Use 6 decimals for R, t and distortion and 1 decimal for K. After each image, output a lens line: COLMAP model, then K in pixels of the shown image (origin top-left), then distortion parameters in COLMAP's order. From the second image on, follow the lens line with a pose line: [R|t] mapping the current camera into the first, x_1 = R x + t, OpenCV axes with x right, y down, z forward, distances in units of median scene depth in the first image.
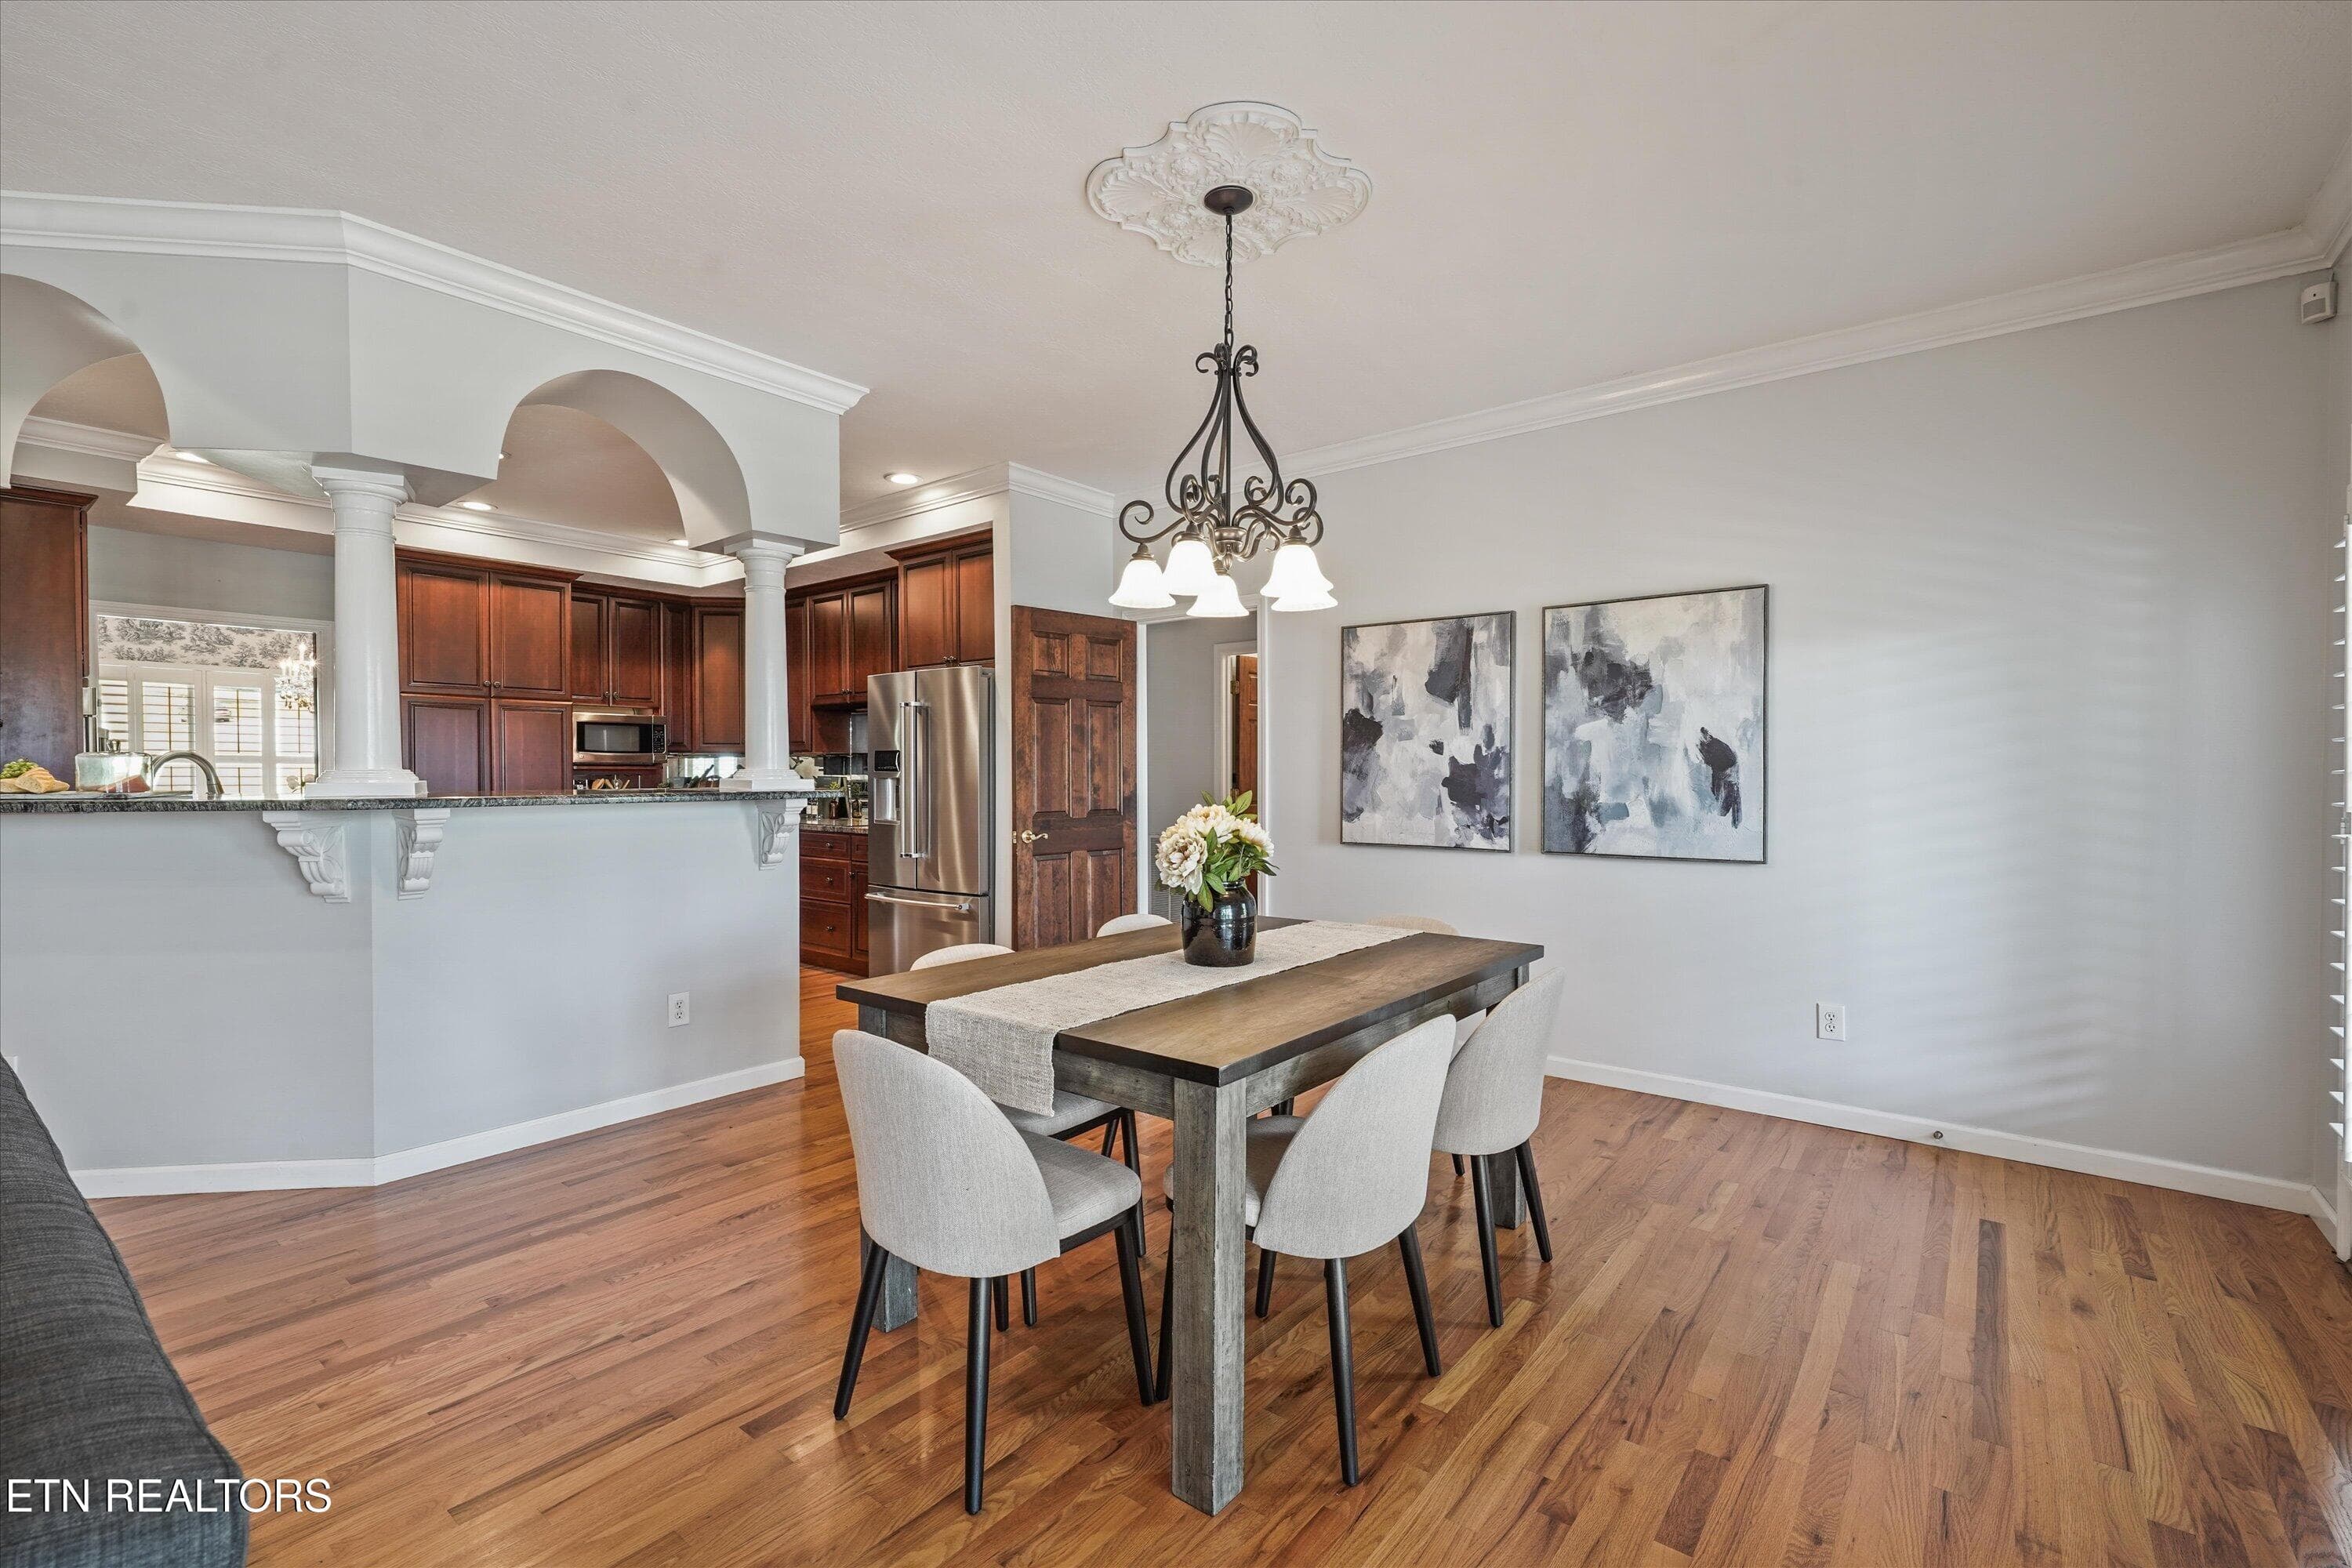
lens RADIAL K [[1019.9, 0, 1181.3], [0, 1019.9, 795.4], [0, 0, 1]] dist [-0.025656, 0.007075]
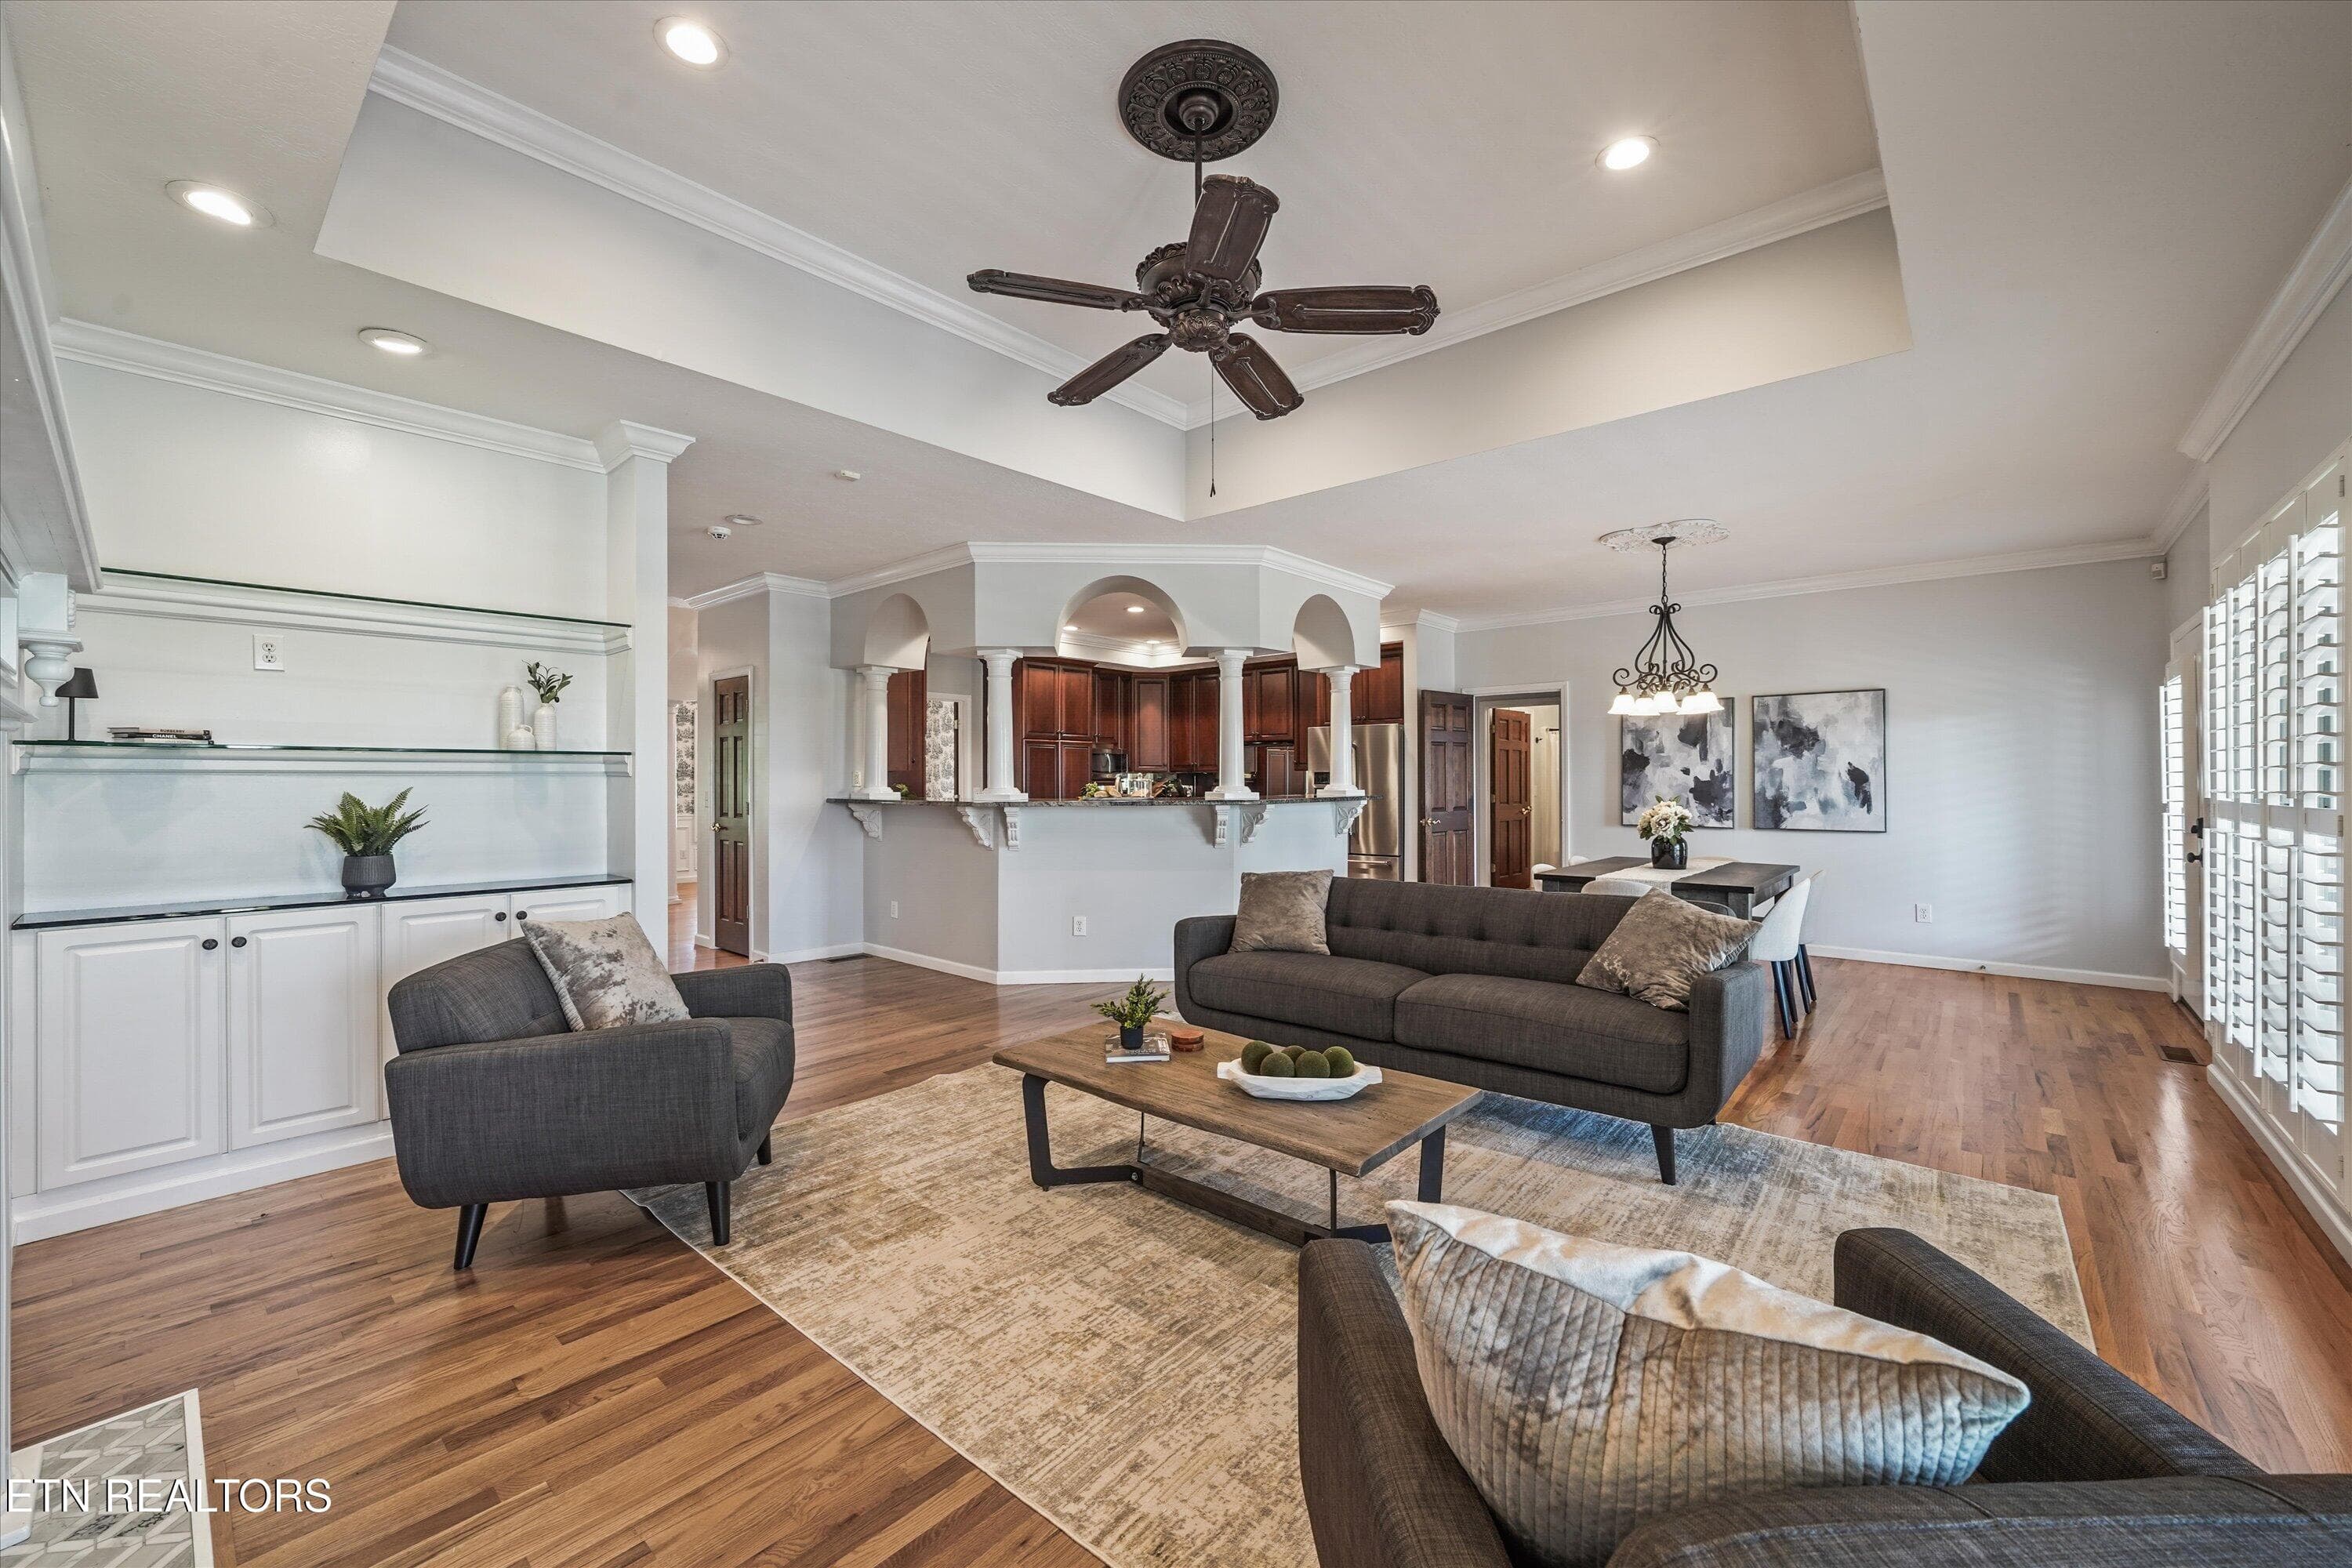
lens RADIAL K [[919.5, 0, 1168.8], [0, 919.5, 781.4], [0, 0, 1]] dist [-0.021048, 0.000126]
pose [[0.998242, -0.003158, -0.059181, -0.634961], [0.002041, 0.999819, -0.018932, -0.000312], [0.059230, 0.018778, 0.998068, -0.751167]]
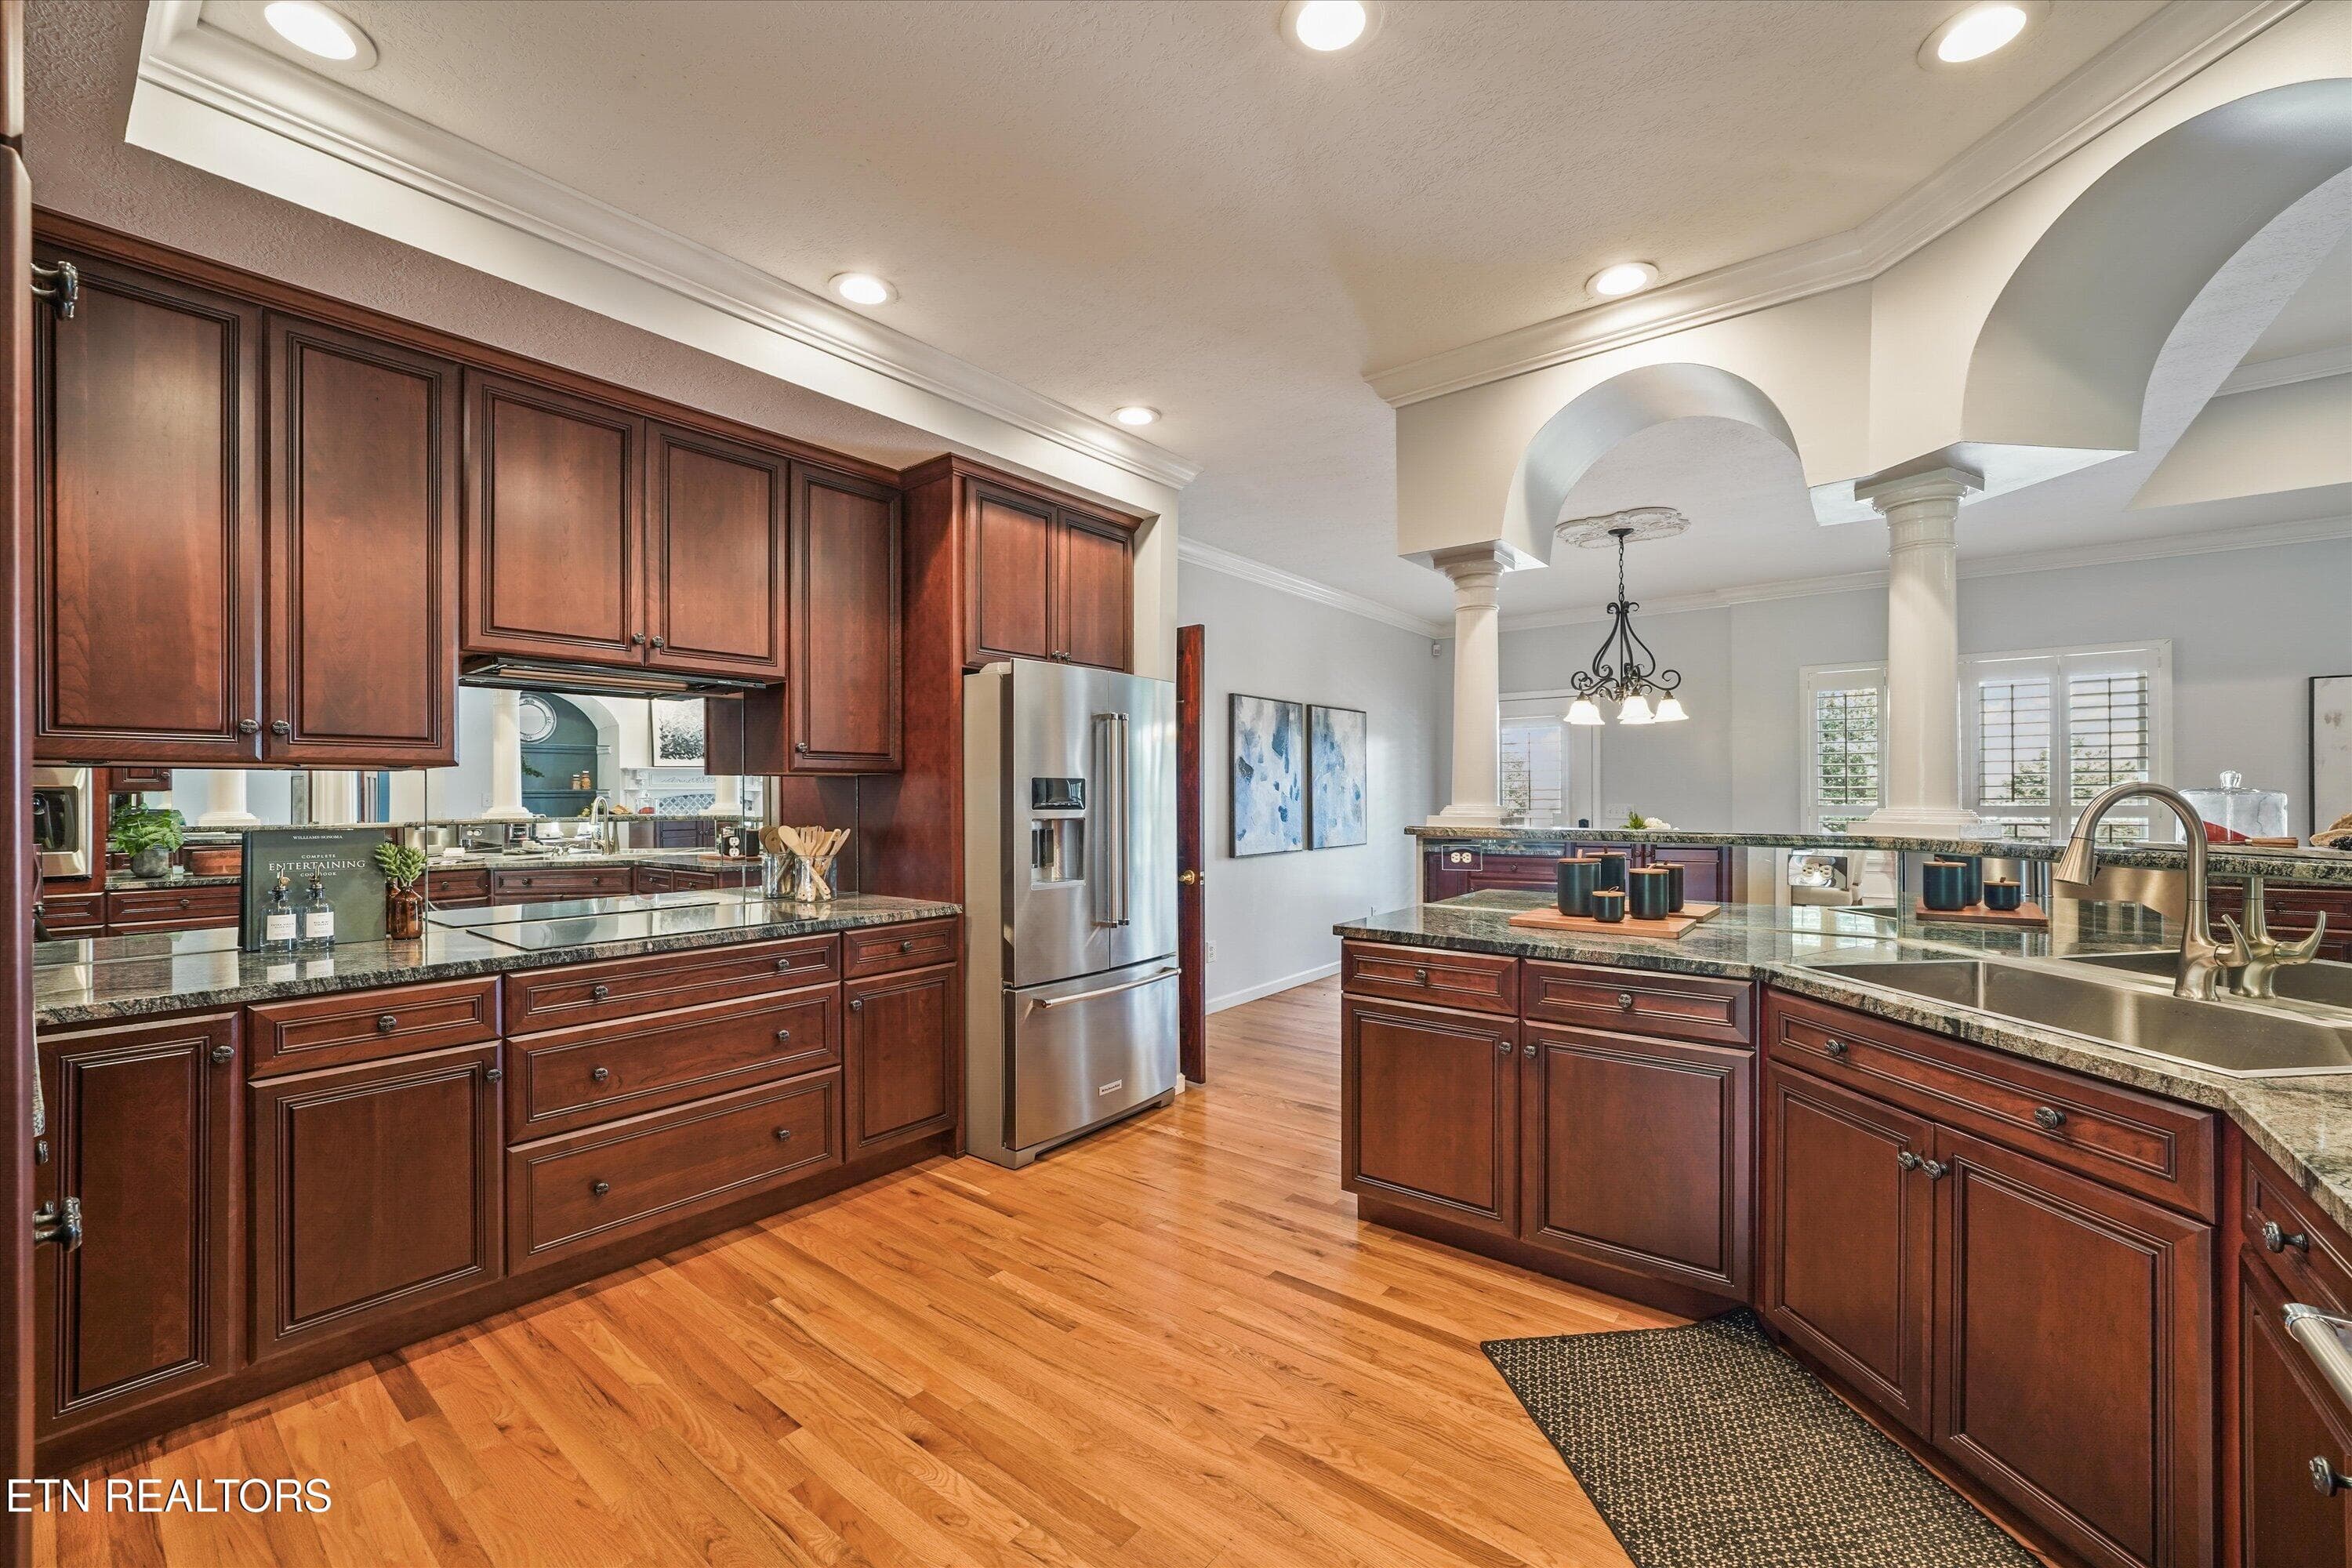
lens RADIAL K [[919.5, 0, 1168.8], [0, 919.5, 781.4], [0, 0, 1]] dist [-0.021048, 0.000126]
pose [[0.008731, 0.016484, 0.999826, -1.217497], [0.028889, 0.999443, -0.016730, -0.040216], [-0.999544, 0.029030, 0.008250, 1.276757]]
